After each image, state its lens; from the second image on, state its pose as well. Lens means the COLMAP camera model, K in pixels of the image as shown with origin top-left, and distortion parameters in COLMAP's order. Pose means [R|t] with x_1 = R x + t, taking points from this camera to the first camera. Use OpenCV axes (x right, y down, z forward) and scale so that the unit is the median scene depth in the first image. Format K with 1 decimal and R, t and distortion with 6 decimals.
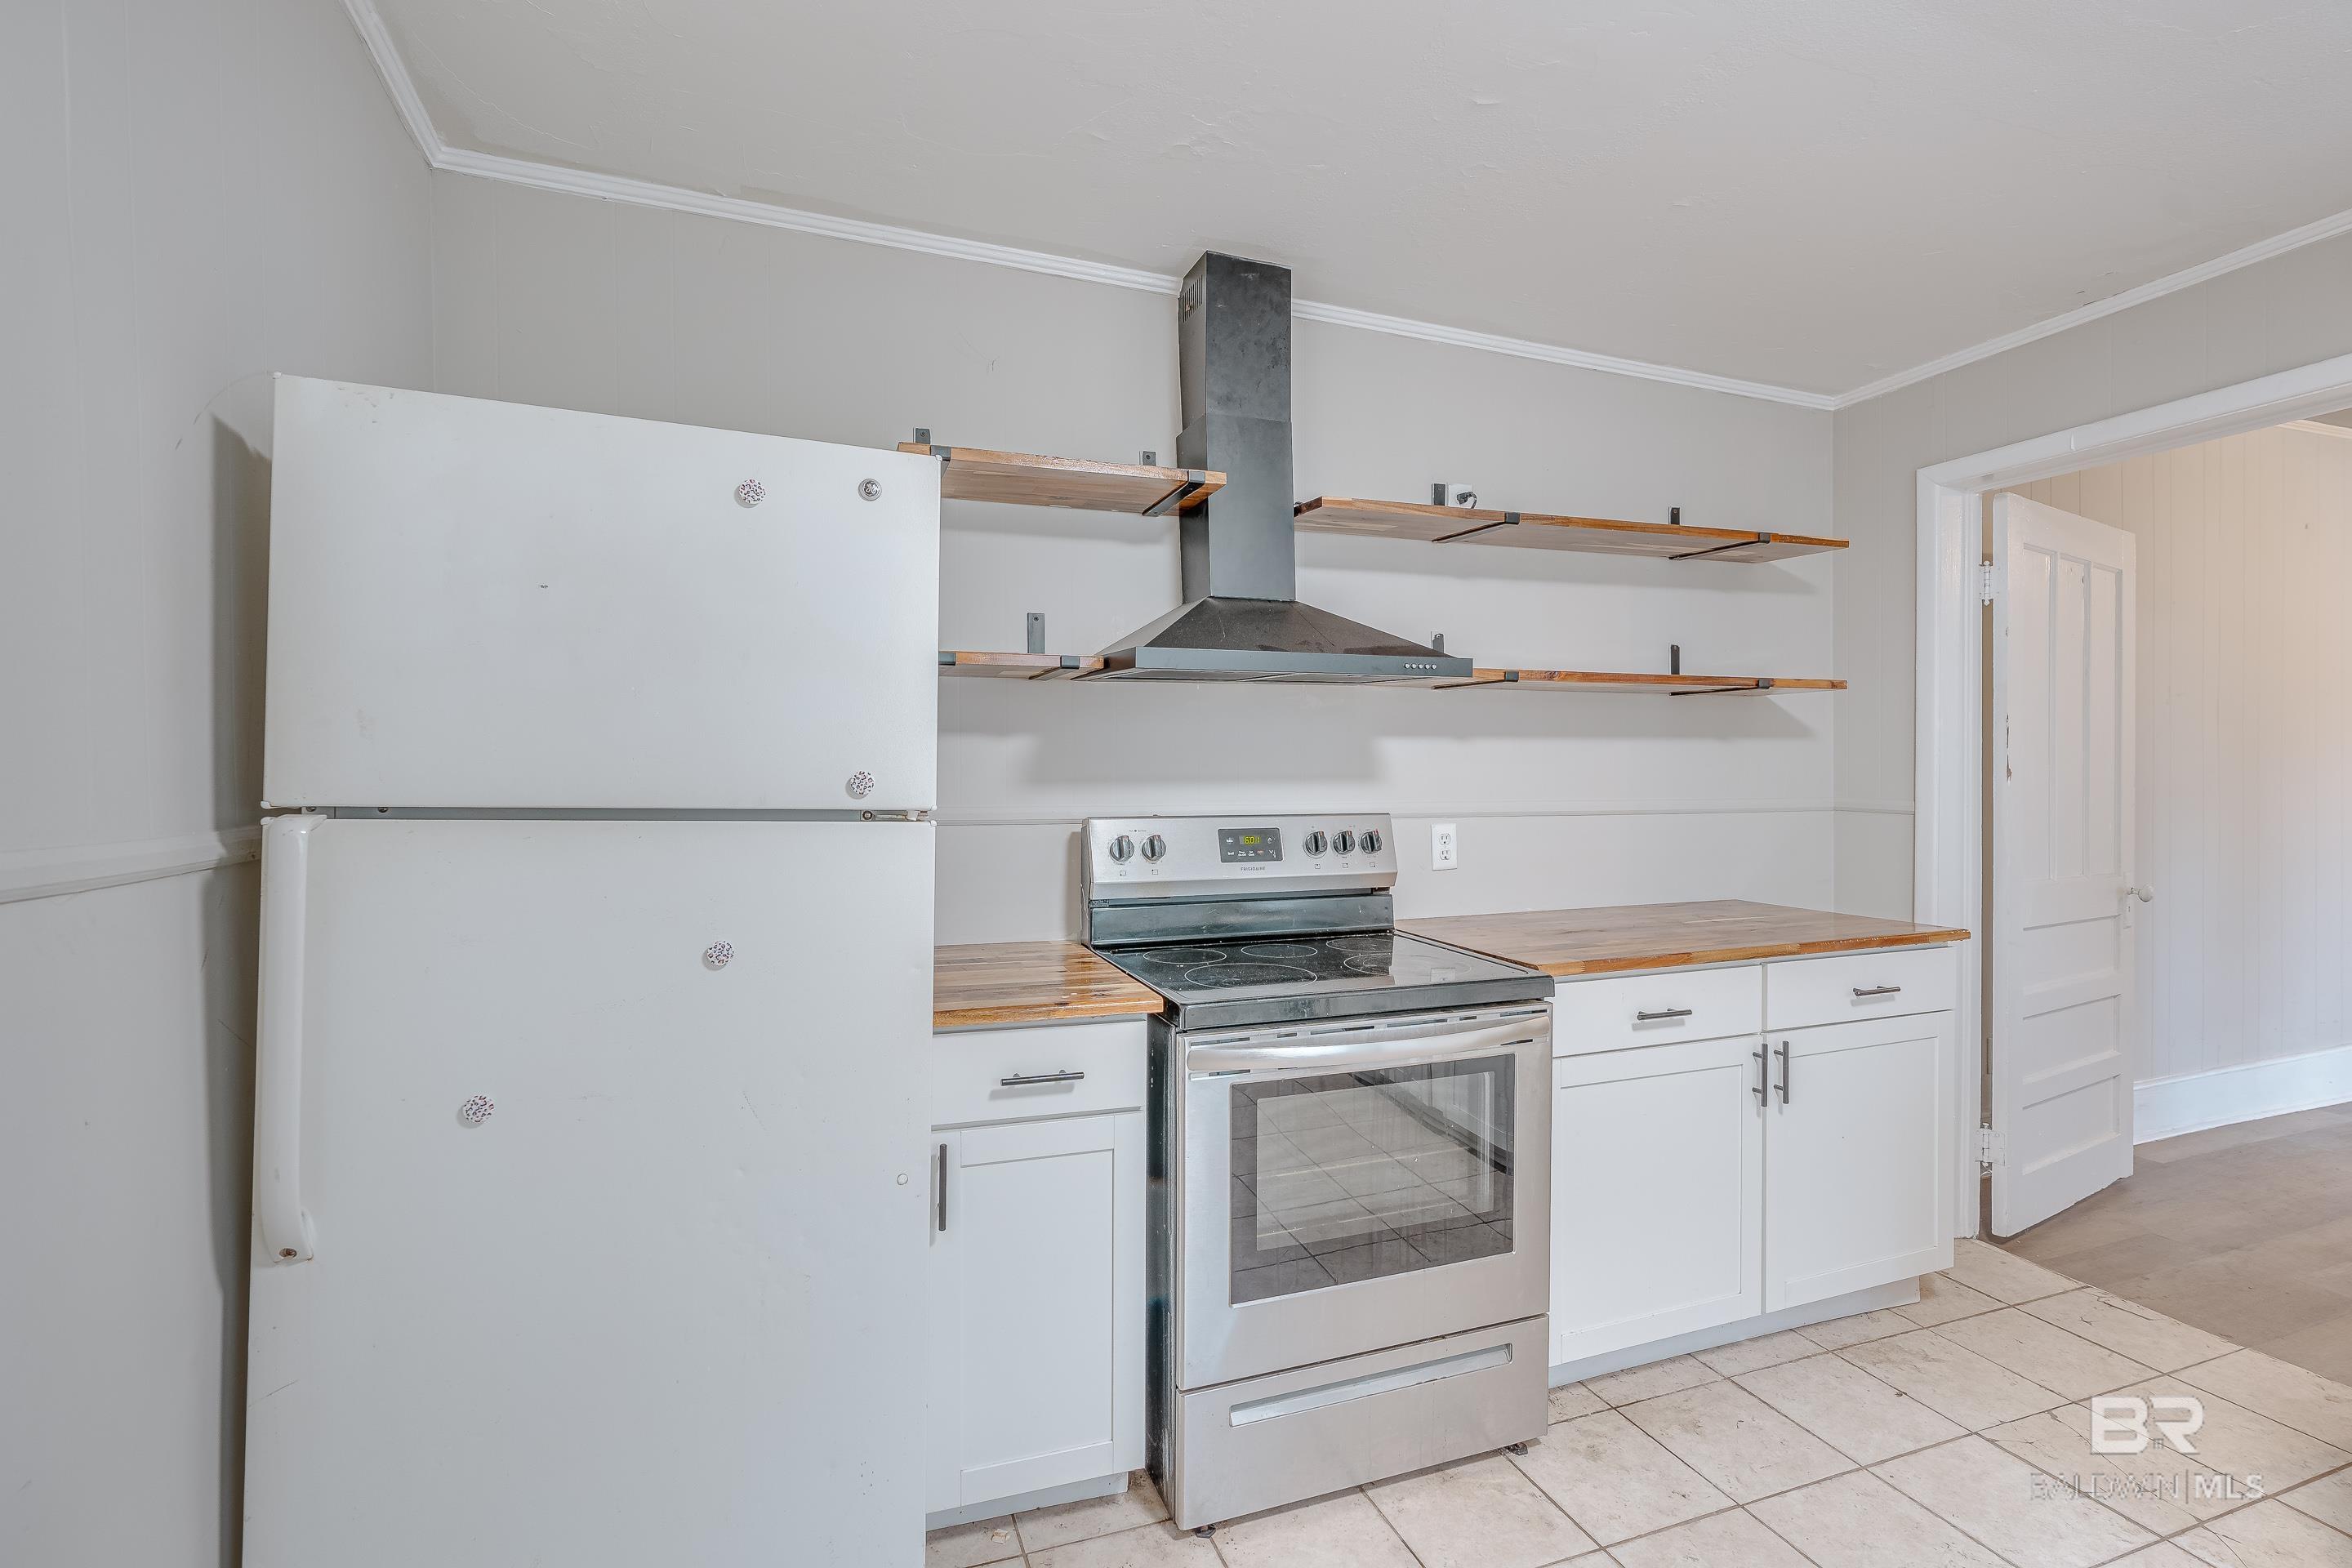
lens RADIAL K [[1057.1, 0, 1174.6], [0, 1057.1, 786.9], [0, 0, 1]] dist [-0.001598, 0.002027]
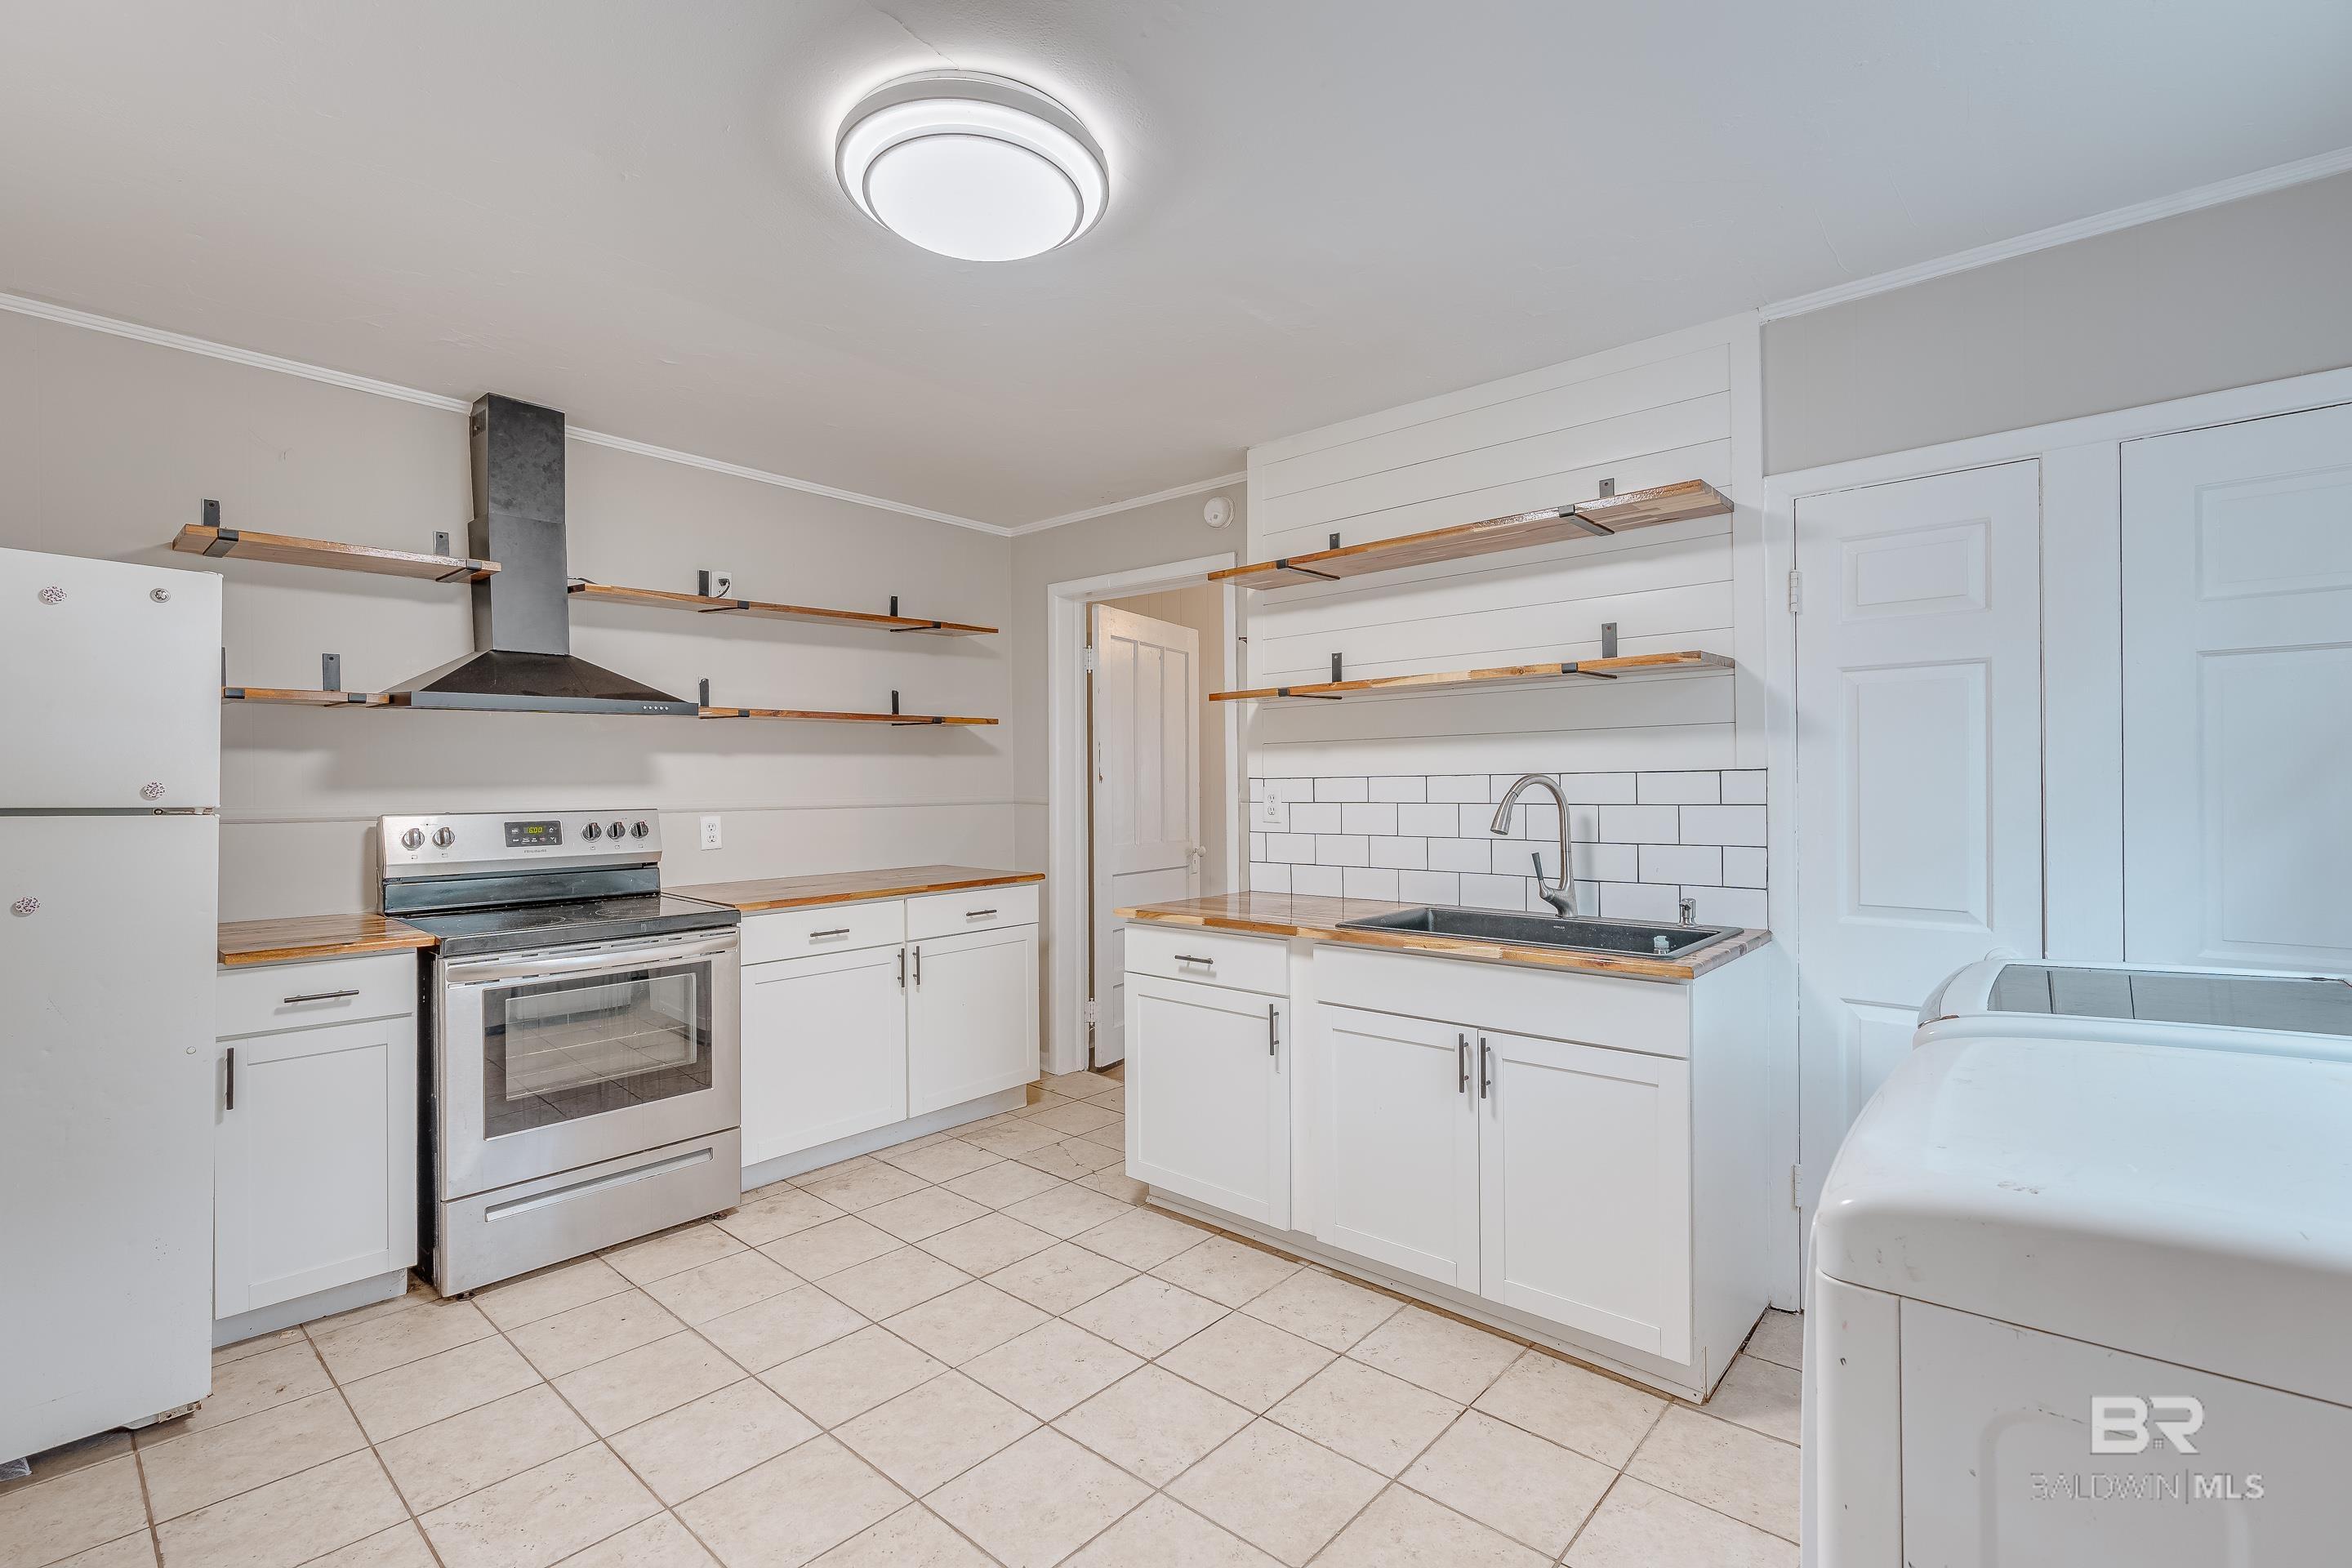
lens RADIAL K [[1057.1, 0, 1174.6], [0, 1057.1, 786.9], [0, 0, 1]] dist [-0.001598, 0.002027]
pose [[0.880233, -0.006198, 0.474502, 0.158762], [0.007581, 0.999971, -0.001002, 0.002876], [-0.474482, 0.004479, 0.880254, -0.598932]]
